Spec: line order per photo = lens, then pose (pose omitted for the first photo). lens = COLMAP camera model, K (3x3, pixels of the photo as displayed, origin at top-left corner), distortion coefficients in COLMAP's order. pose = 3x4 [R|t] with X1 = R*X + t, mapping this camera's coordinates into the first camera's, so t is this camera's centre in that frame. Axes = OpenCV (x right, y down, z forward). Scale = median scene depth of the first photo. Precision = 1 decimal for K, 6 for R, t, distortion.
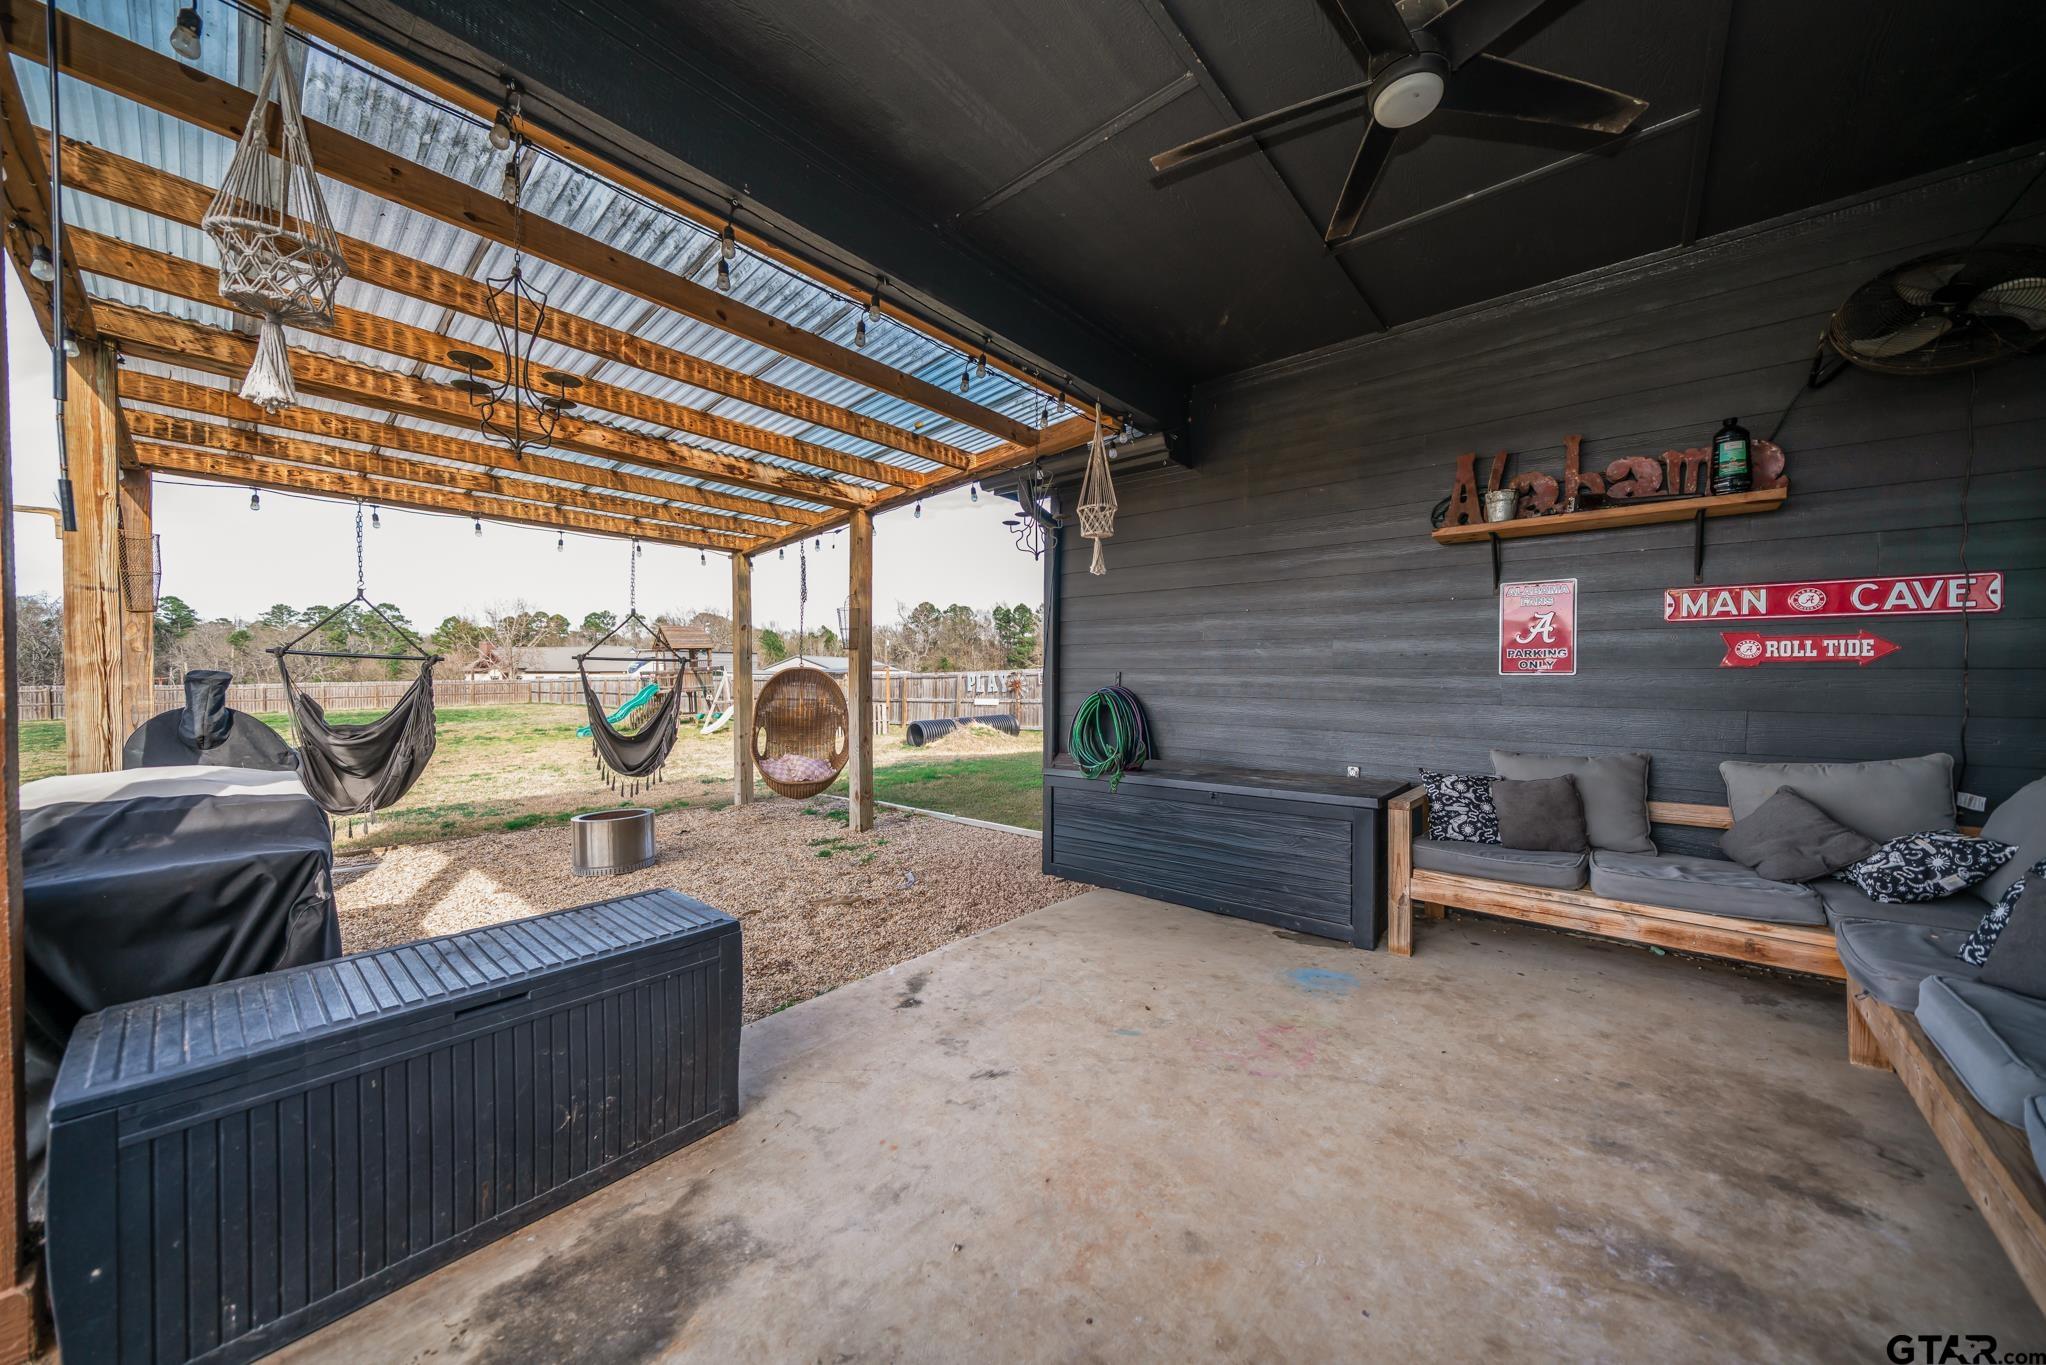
lens RADIAL K [[726.7, 0, 1018.8], [0, 726.7, 680.6], [0, 0, 1]] dist [-0.006787, -0.000299]
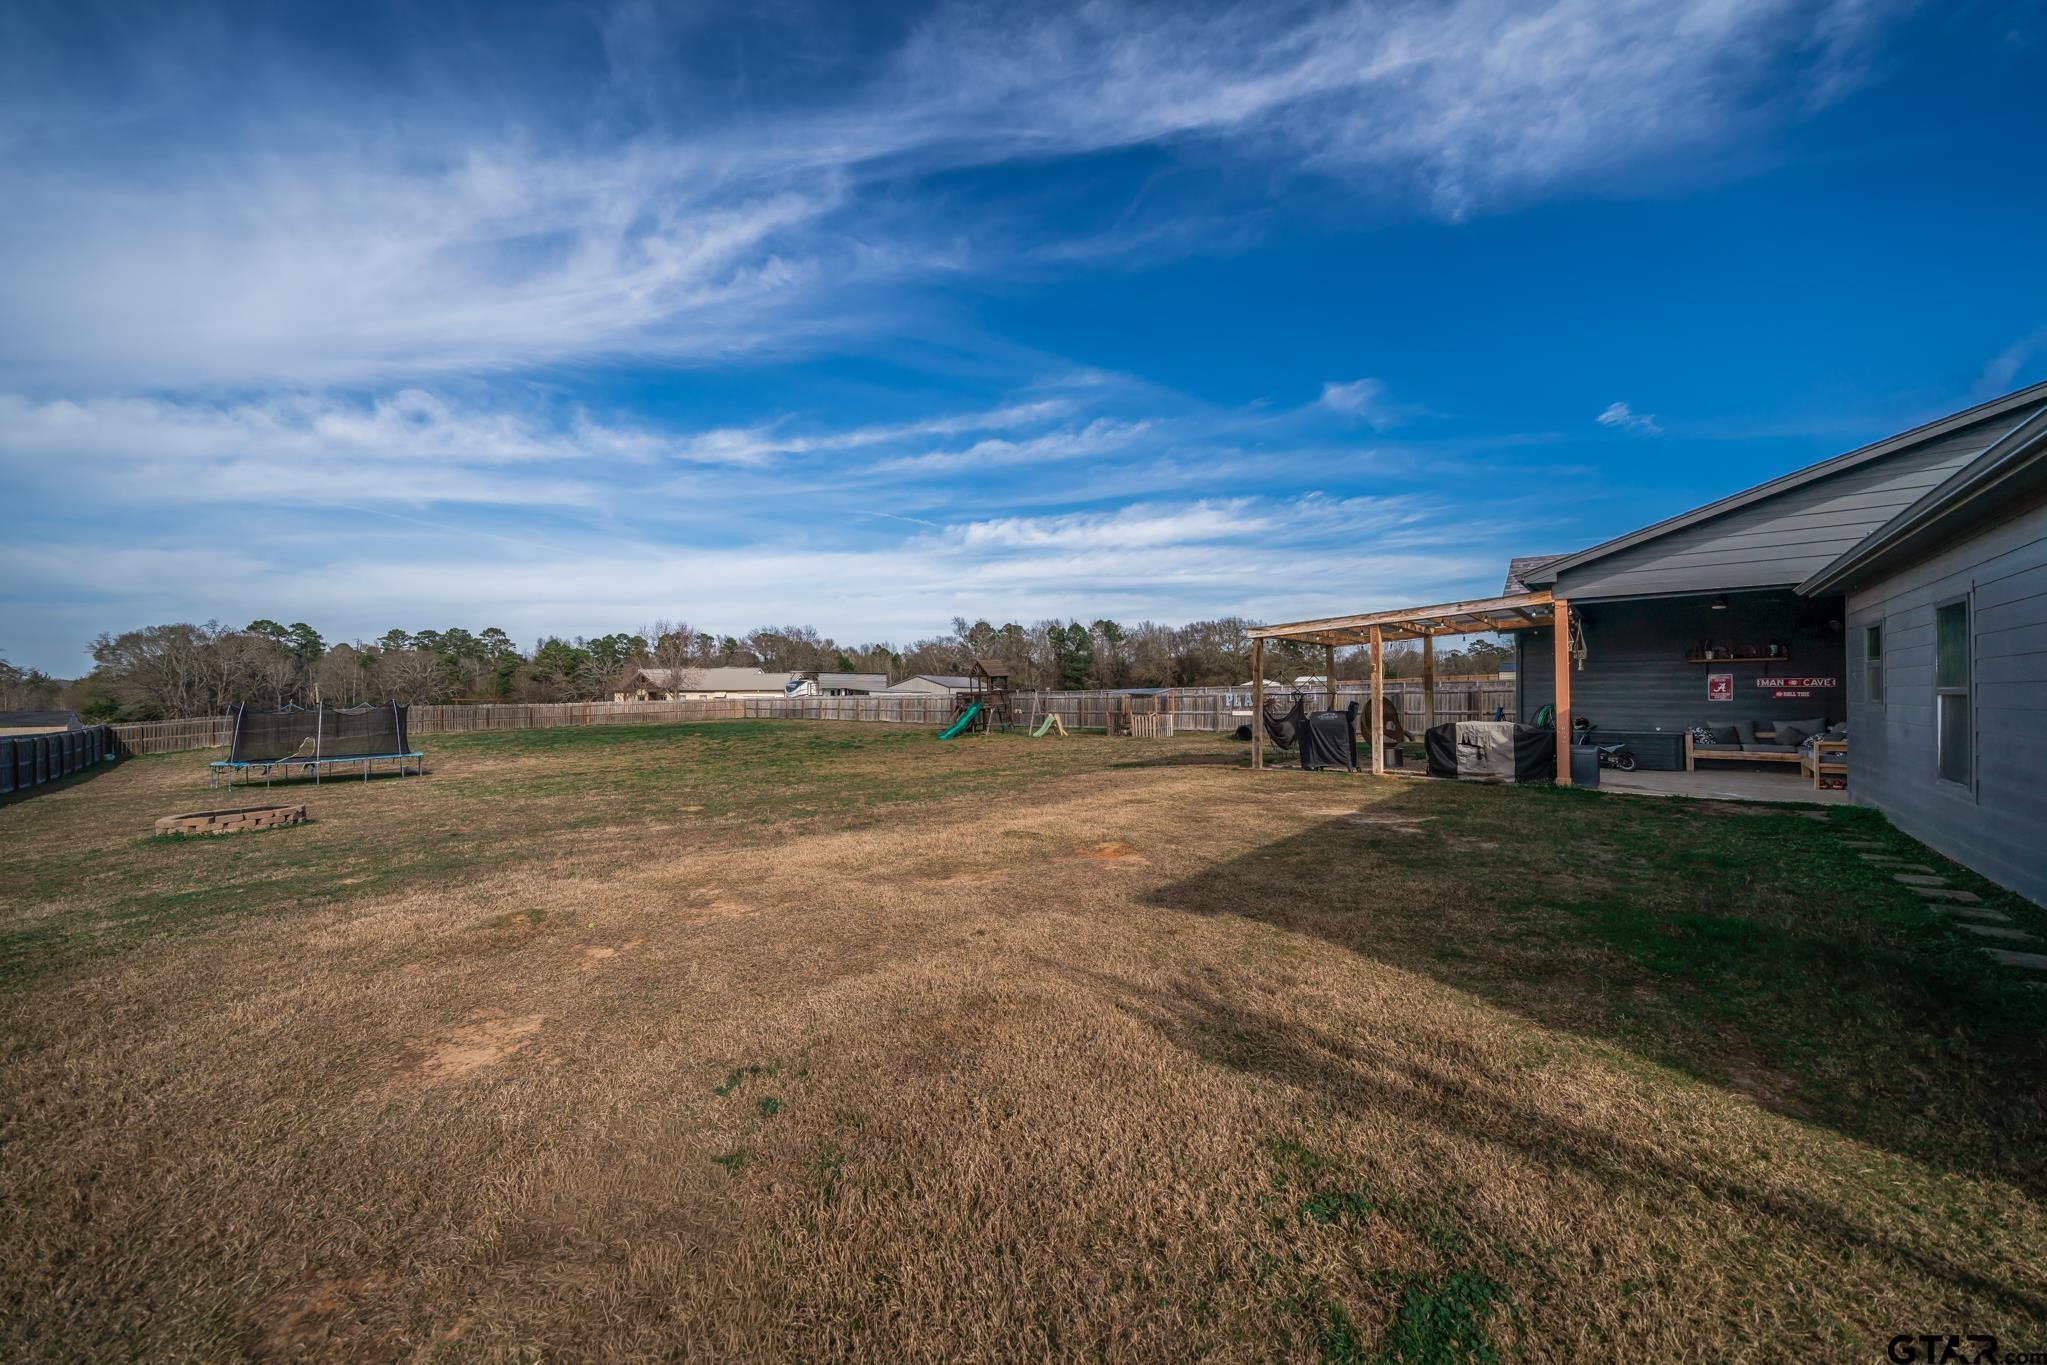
lens RADIAL K [[727.1, 0, 1010.6], [0, 727.1, 679.5], [0, 0, 1]] dist [-0.006787, -0.000299]
pose [[0.999553, -0.006462, -0.029185, -2.758334], [0.005828, 0.999746, -0.021769, -0.053900], [0.029319, 0.021589, 0.999337, -2.750509]]
